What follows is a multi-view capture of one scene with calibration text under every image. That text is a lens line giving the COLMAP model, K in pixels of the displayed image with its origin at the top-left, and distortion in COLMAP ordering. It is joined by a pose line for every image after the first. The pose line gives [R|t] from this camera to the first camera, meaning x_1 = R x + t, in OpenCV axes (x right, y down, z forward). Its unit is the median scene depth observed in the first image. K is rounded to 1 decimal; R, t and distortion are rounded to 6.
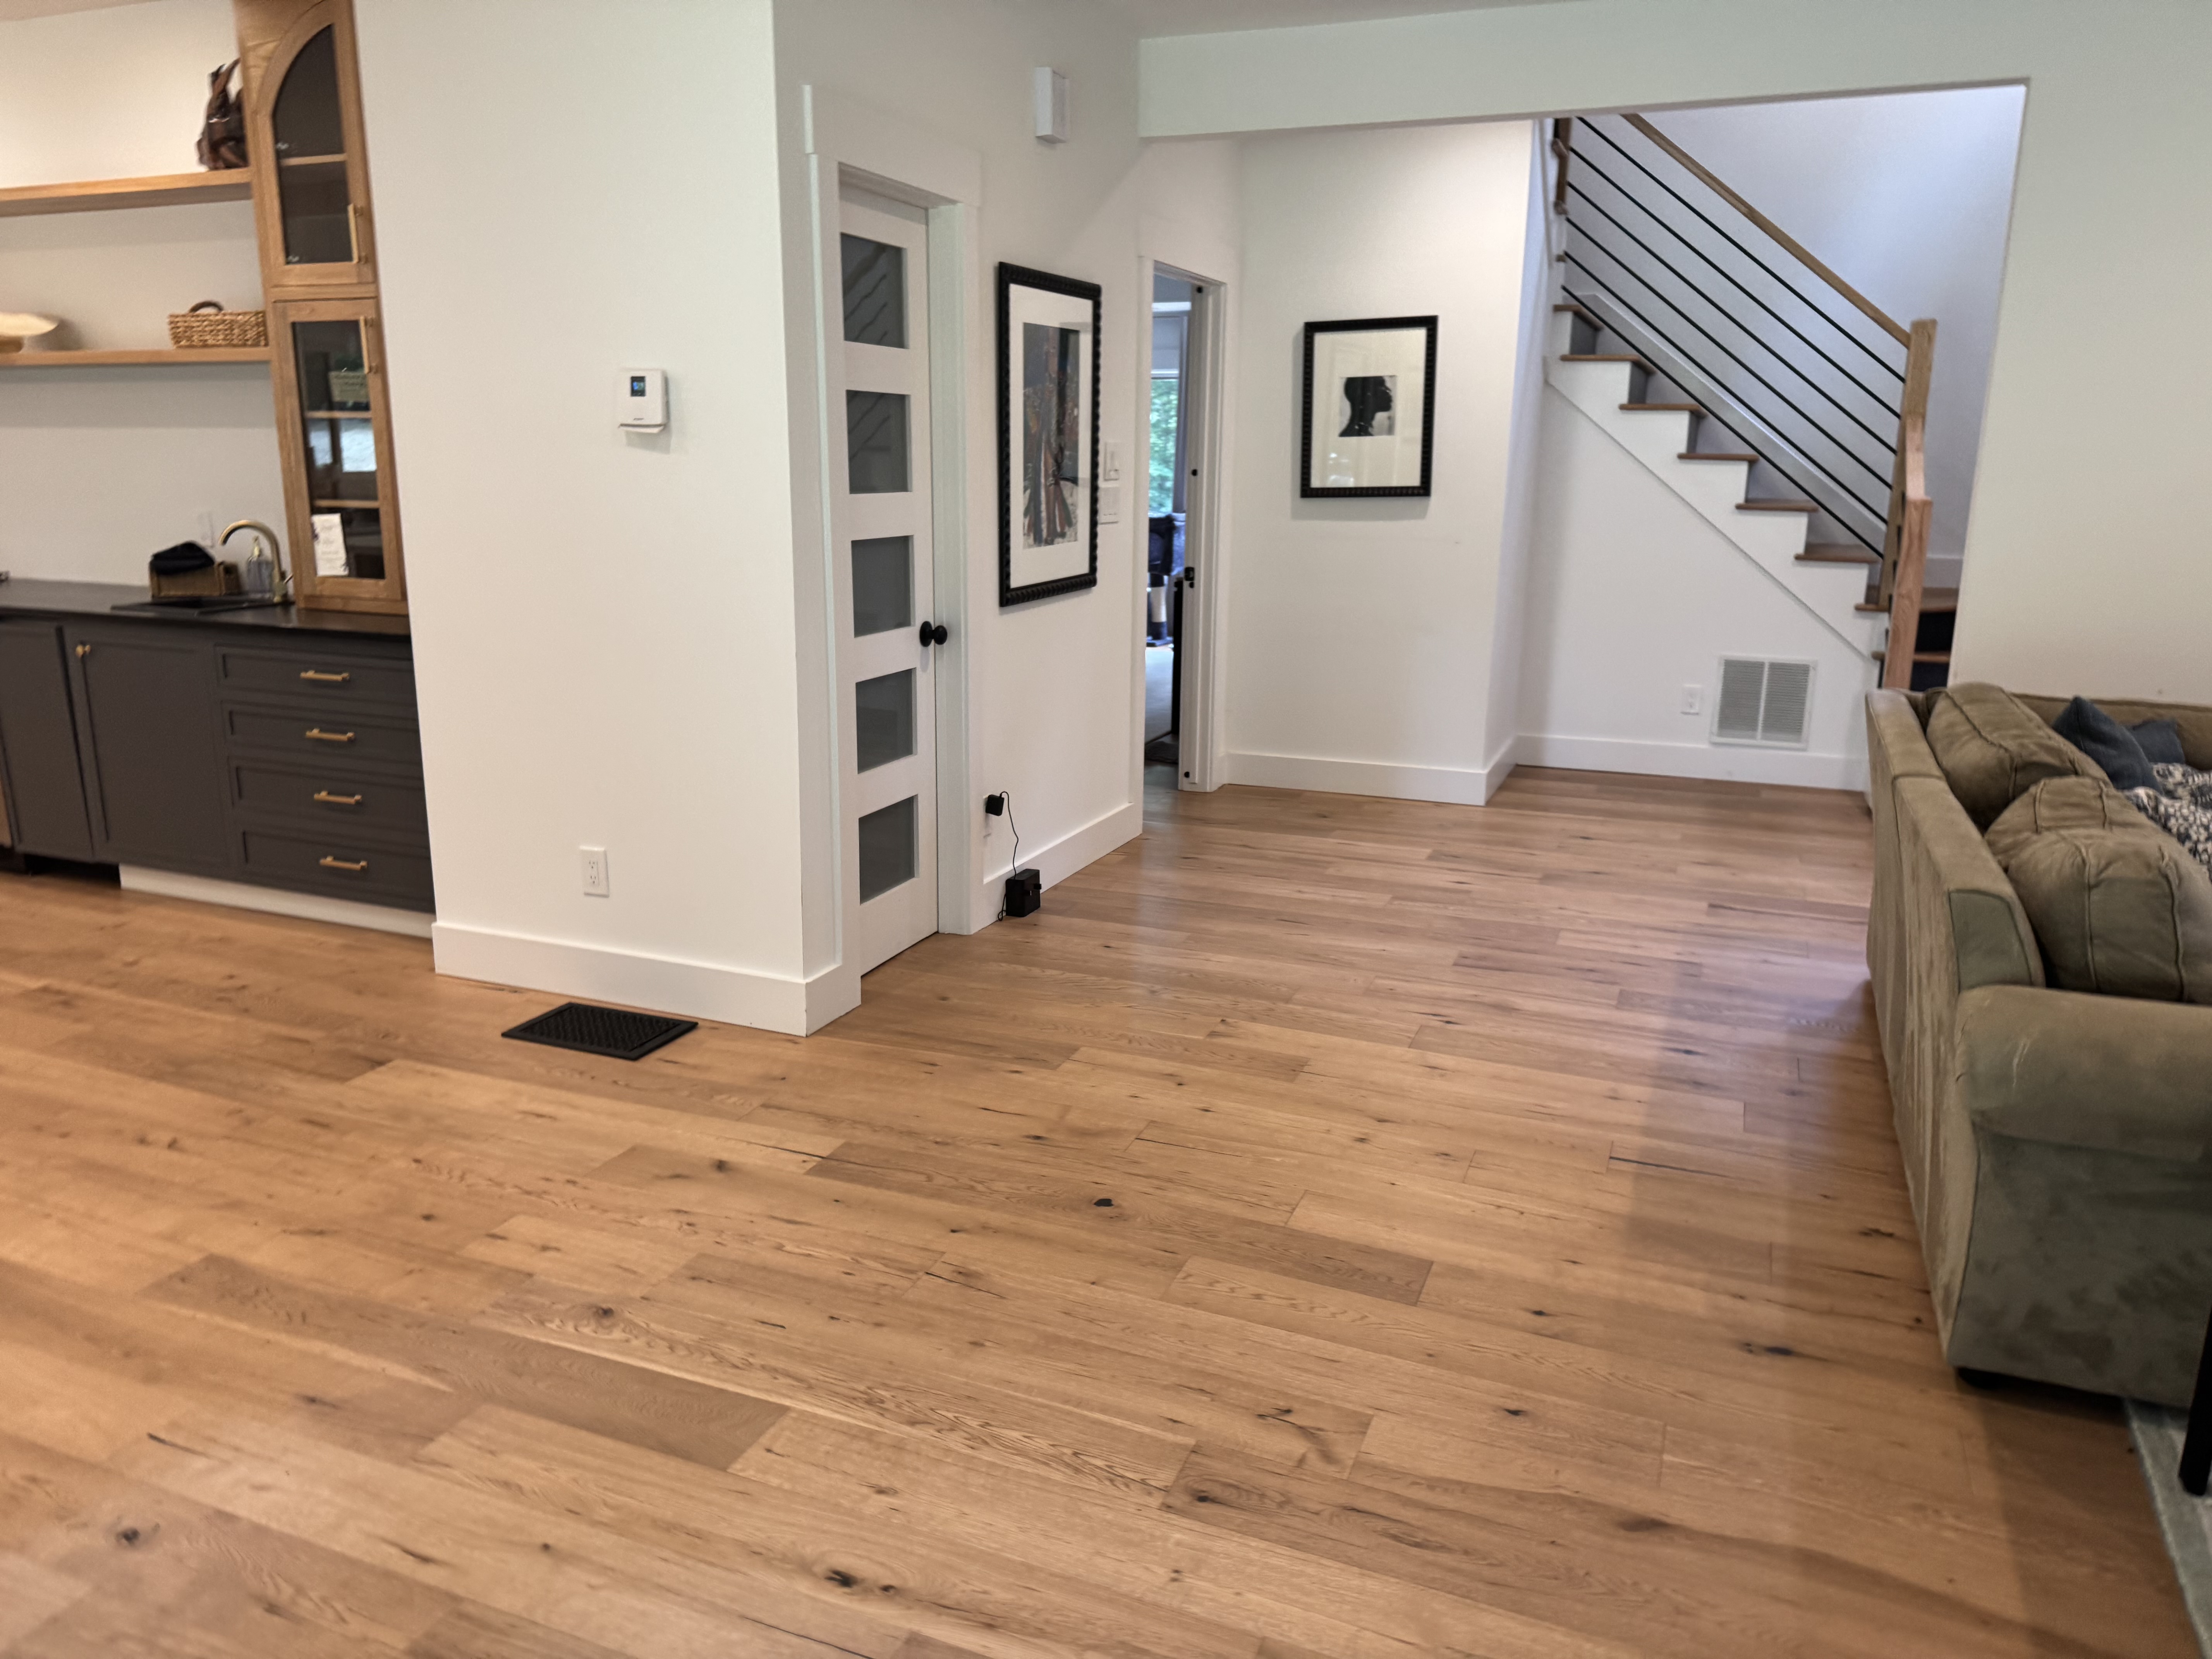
lens RADIAL K [[1551.0, 0, 1096.9], [0, 1551.0, 815.1], [0, 0, 1]] dist [0.103857, -0.138143]
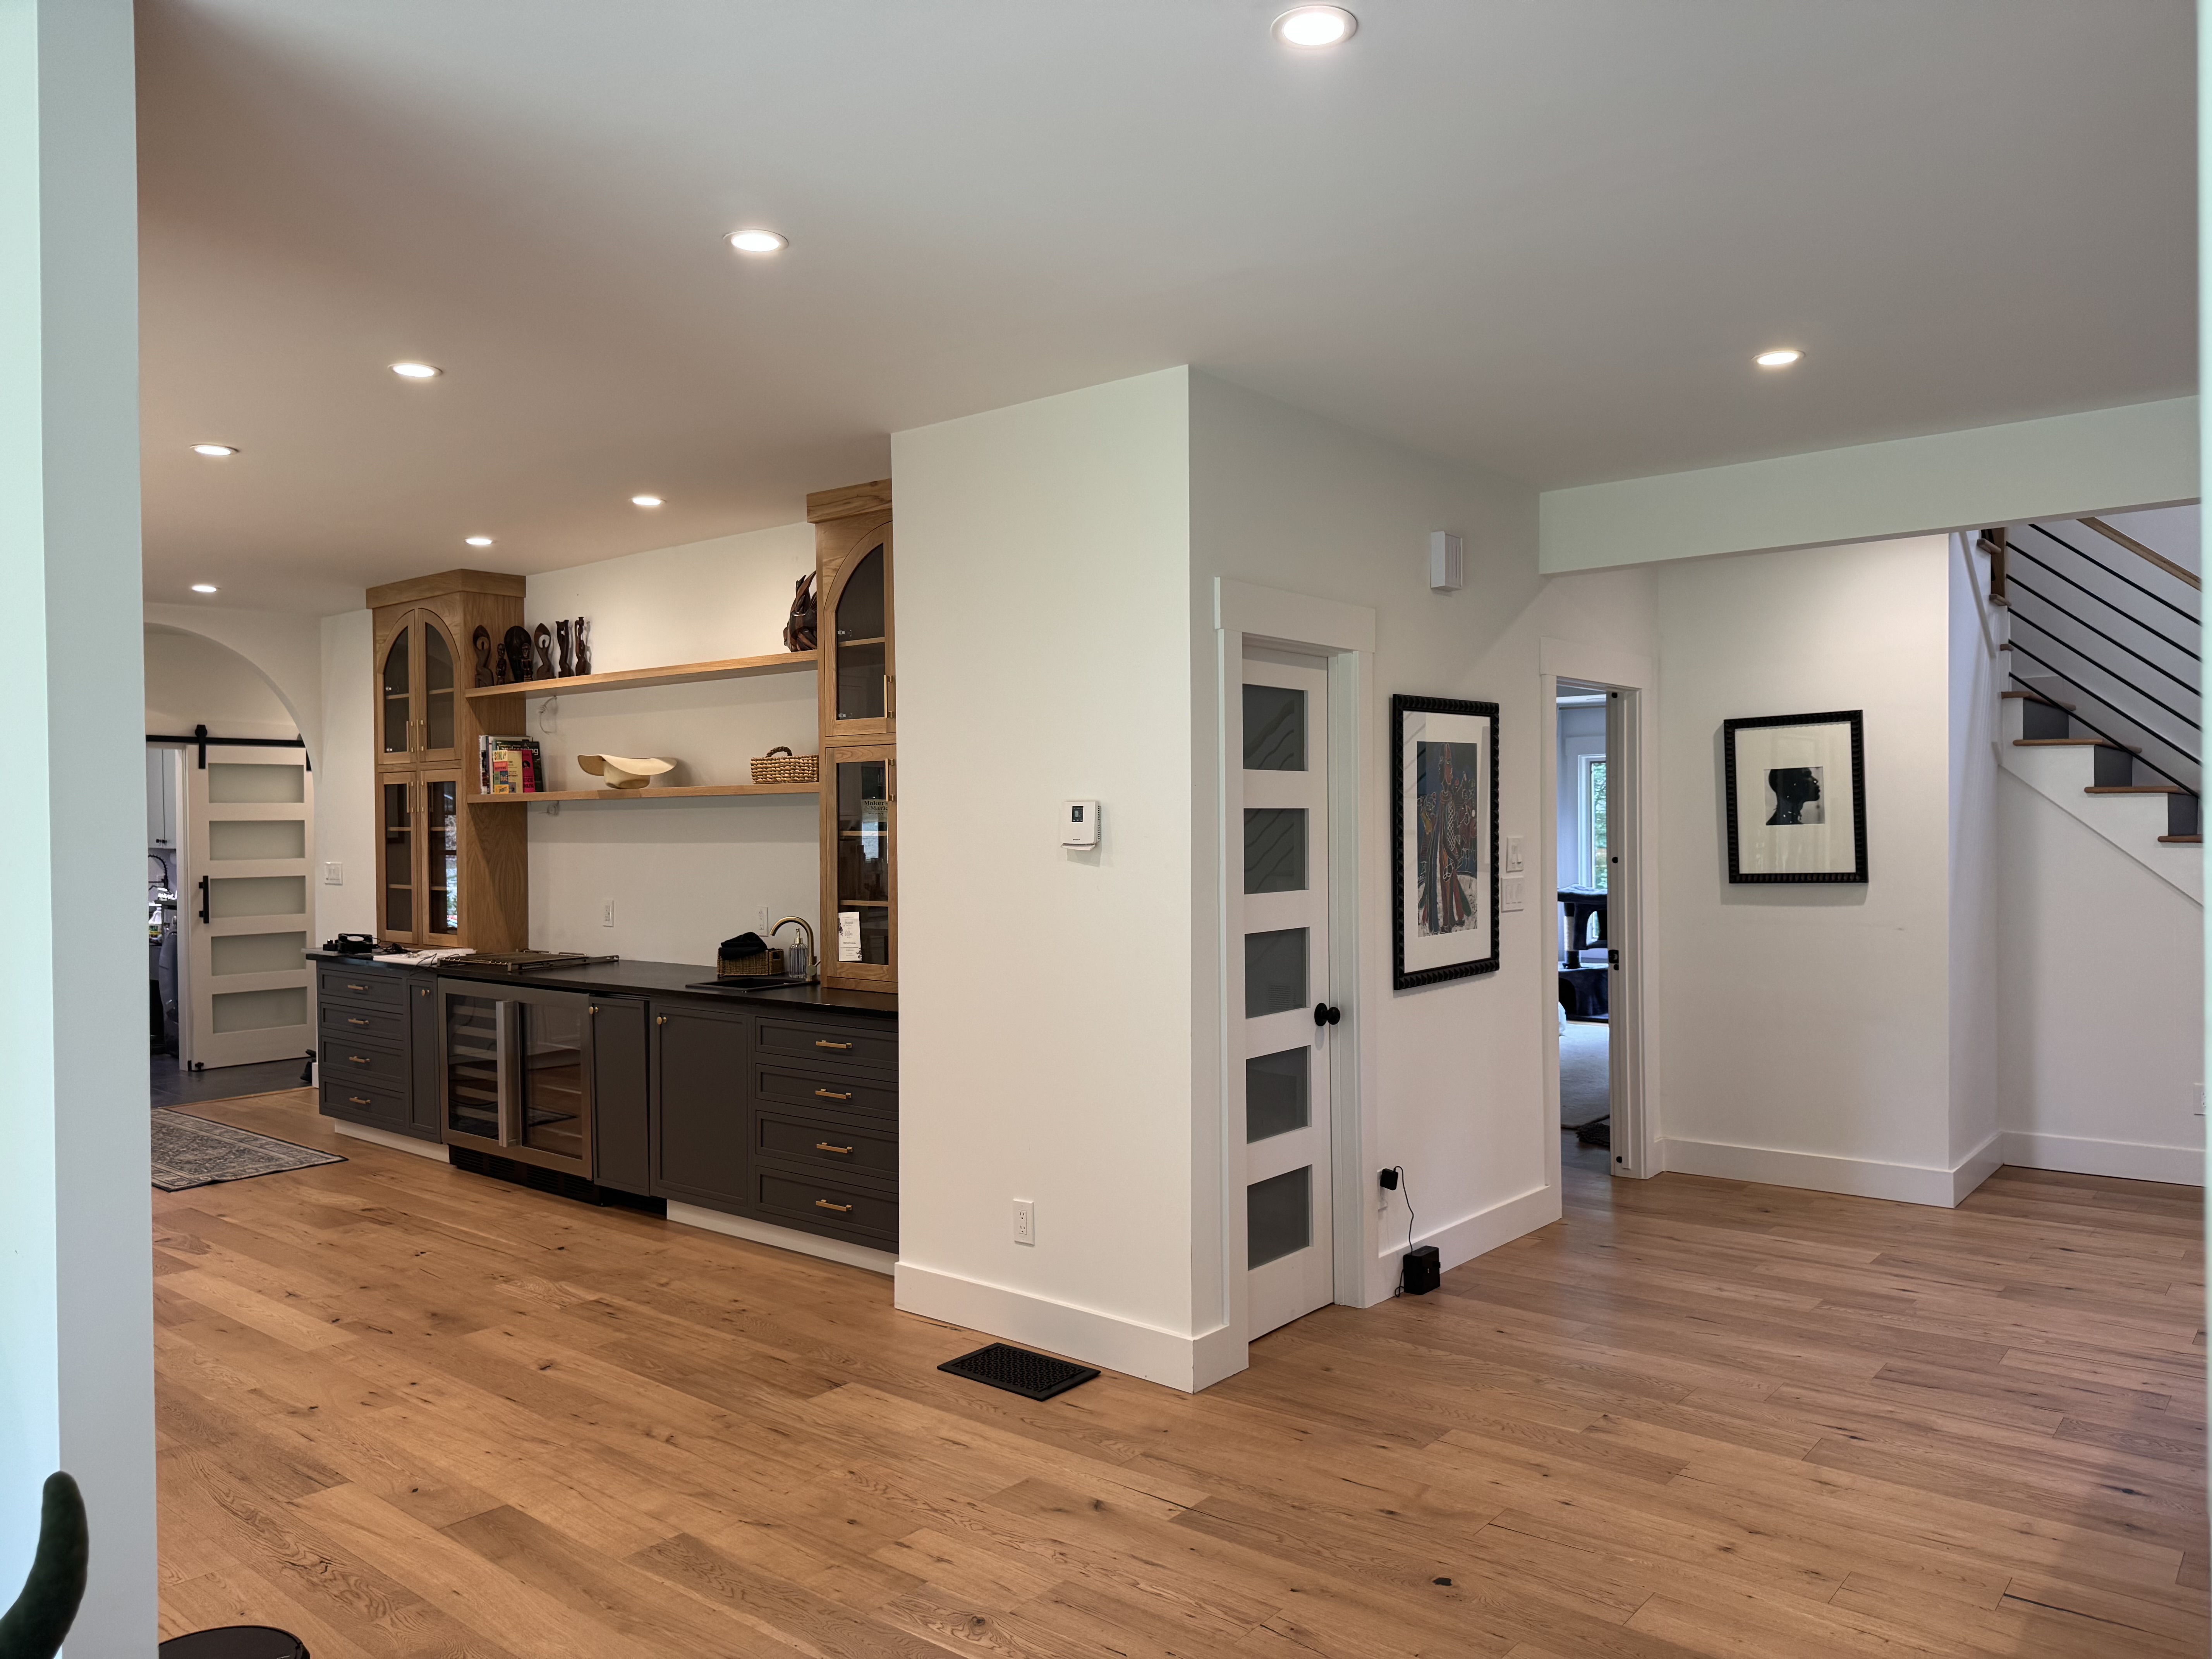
lens RADIAL K [[1554.6, 0, 1141.3], [0, 1554.6, 808.4], [0, 0, 1]] dist [0.058589, -0.086491]
pose [[0.960674, -0.020134, -0.276946, 0.077789], [-0.046061, 0.971995, -0.230442, 0.000071], [0.273830, 0.234136, 0.932844, -0.099698]]
